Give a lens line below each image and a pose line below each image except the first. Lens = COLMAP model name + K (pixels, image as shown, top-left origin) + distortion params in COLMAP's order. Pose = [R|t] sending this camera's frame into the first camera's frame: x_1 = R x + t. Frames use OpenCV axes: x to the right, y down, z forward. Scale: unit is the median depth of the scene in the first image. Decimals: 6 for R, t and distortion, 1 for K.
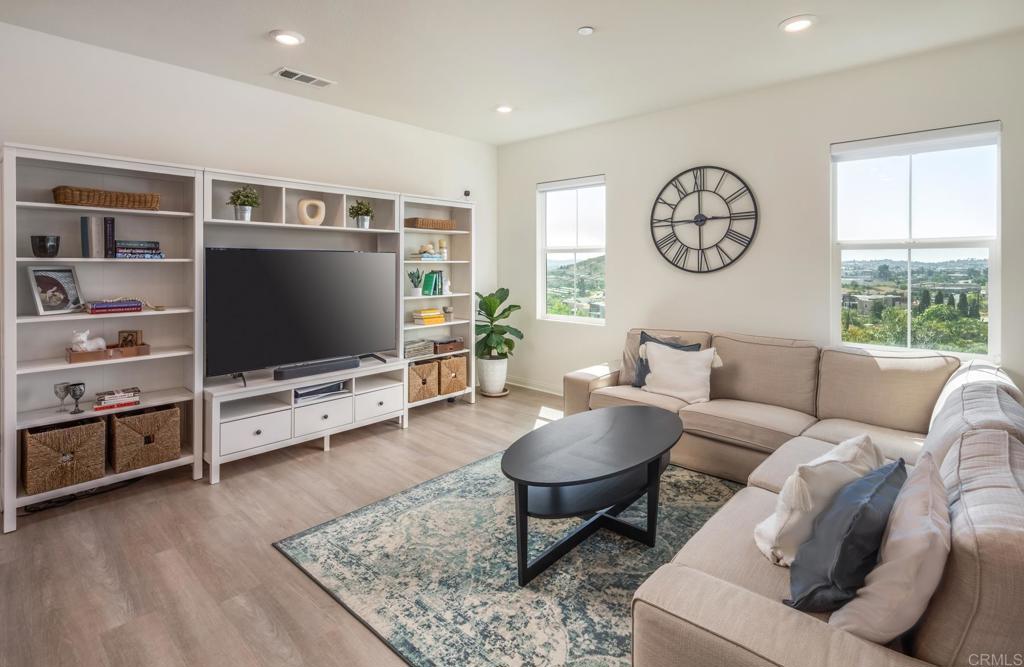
lens RADIAL K [[491.5, 0, 512.0], [0, 491.5, 333.5], [0, 0, 1]] dist [0.004508, 0.000096]
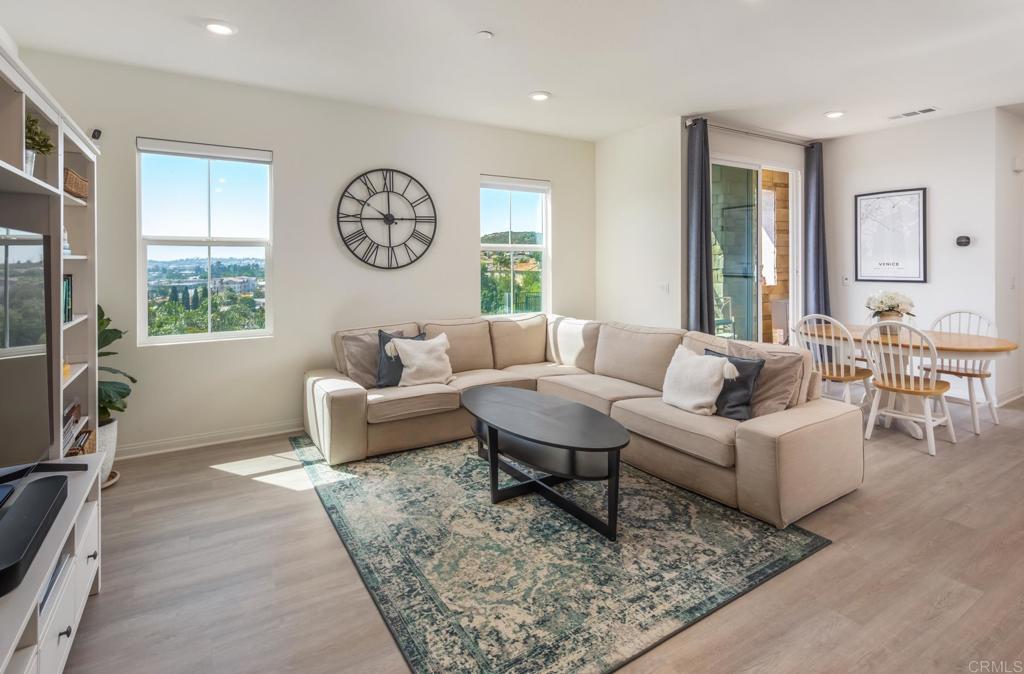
lens RADIAL K [[497.8, 0, 513.6], [0, 497.8, 328.8], [0, 0, 1]] dist [0.011553, -0.000033]
pose [[0.270480, -0.132958, 0.953500, -0.761529], [0.139042, 0.985429, 0.097968, -0.083805], [-0.952632, 0.106078, 0.285026, 0.588281]]
